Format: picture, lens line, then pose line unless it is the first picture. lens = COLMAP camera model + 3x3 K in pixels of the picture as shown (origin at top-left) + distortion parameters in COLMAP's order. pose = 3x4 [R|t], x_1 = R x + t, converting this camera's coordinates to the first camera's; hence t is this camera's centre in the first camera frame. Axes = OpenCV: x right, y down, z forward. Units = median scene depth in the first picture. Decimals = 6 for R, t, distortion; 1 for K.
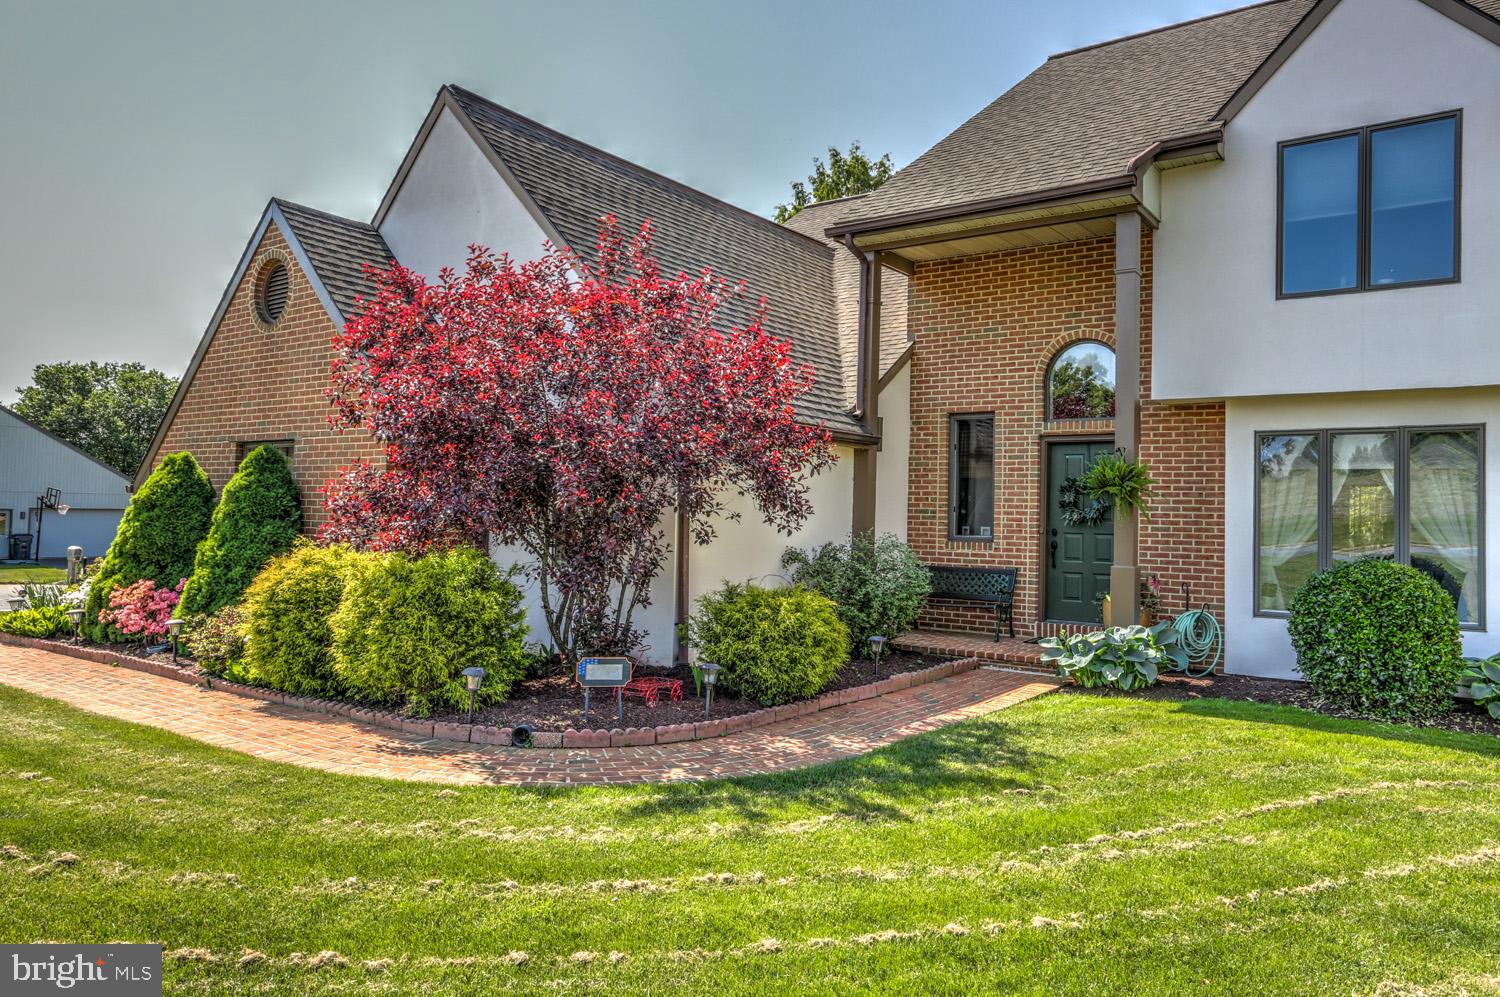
lens RADIAL K [[1020.5, 0, 782.1], [0, 1020.5, 494.0], [0, 0, 1]] dist [-0.001554, 0.000691]
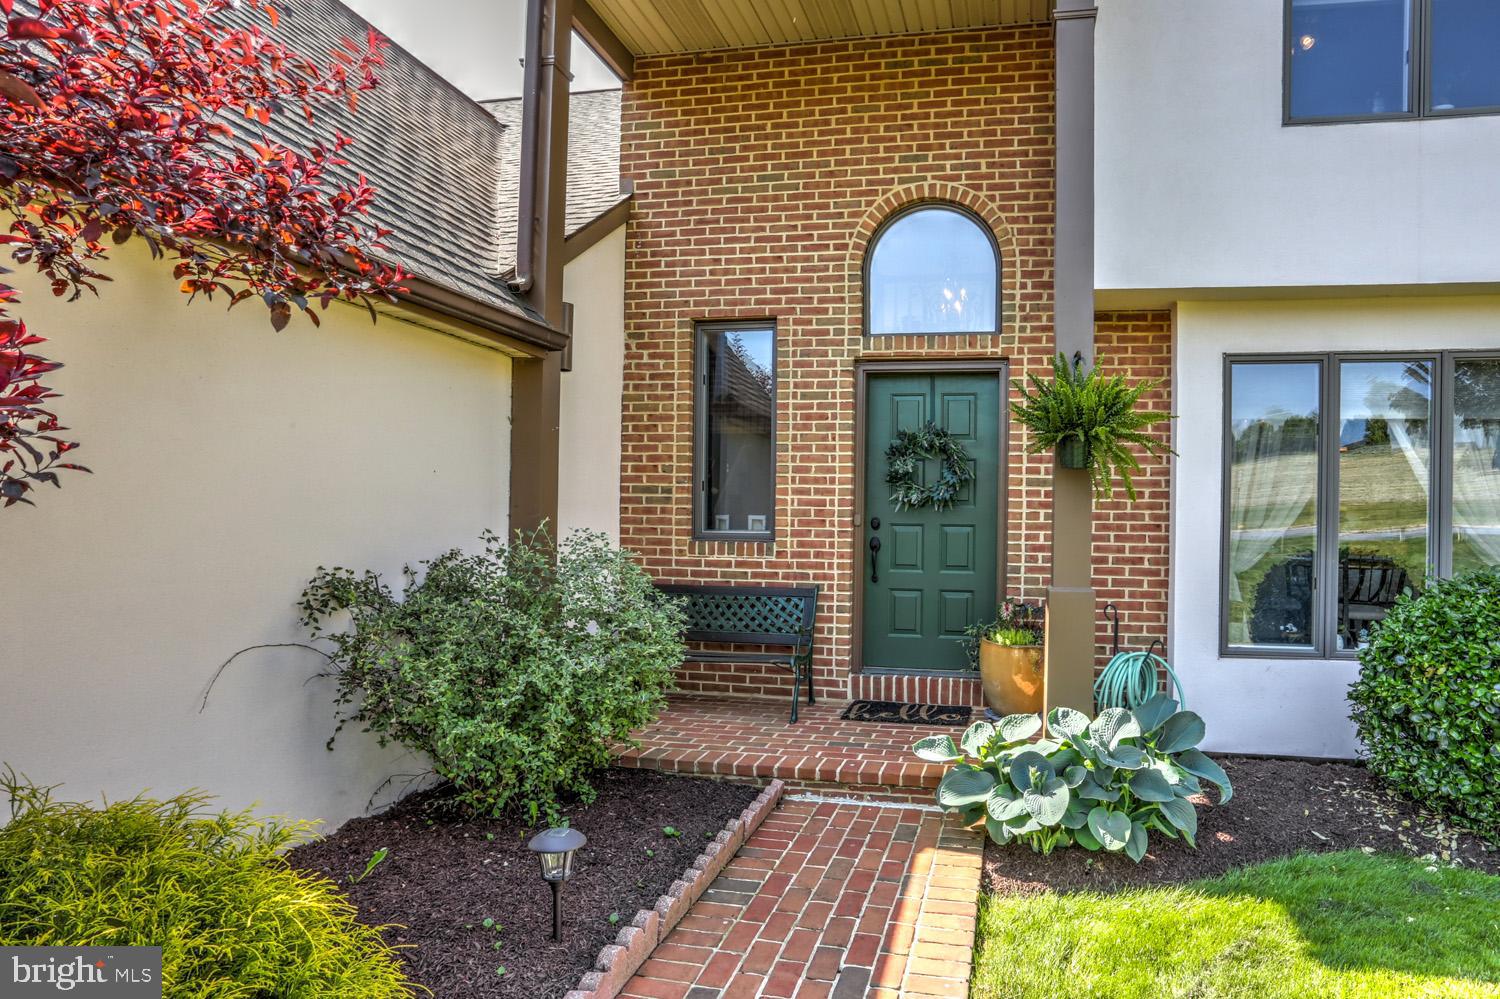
lens RADIAL K [[824.9, 0, 895.2], [0, 824.9, 521.2], [0, 0, 1]] dist [-0.051833, 0.000877]
pose [[0.893039, -0.011342, 0.449836, 0.057291], [-0.004865, 0.999381, 0.034856, 0.018986], [-0.449953, -0.033316, 0.892431, 0.554048]]
